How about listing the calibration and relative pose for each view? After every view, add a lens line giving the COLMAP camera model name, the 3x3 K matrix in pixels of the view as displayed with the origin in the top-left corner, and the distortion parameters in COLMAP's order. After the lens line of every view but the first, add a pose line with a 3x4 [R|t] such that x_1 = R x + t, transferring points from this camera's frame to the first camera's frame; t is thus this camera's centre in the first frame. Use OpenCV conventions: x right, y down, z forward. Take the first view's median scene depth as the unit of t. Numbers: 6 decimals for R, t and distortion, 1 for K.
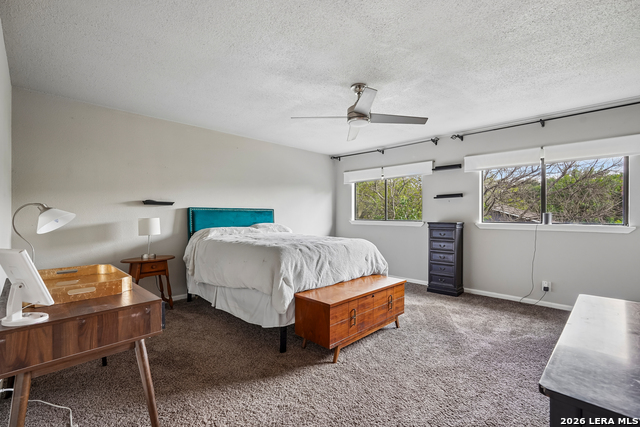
lens RADIAL K [[292.9, 0, 322.2], [0, 292.9, 214.1], [0, 0, 1]] dist [-0.001116, 0.000711]
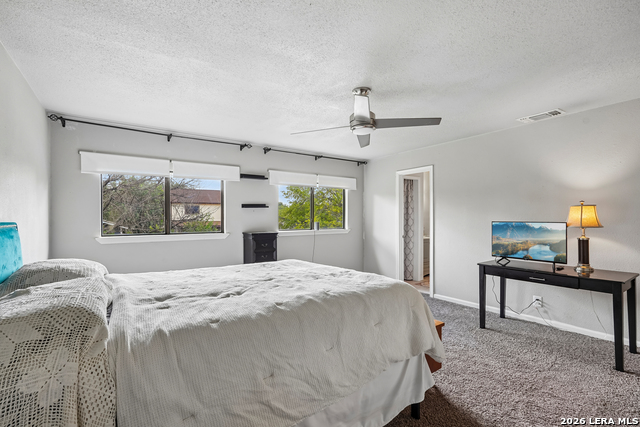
lens RADIAL K [[292.9, 0, 321.0], [0, 292.9, 213.9], [0, 0, 1]] dist [-0.001116, 0.000711]
pose [[0.182287, 0.016302, 0.983110, -0.485996], [0.008774, 0.999796, -0.018206, -0.014484], [-0.983206, 0.011945, 0.182107, 0.580292]]
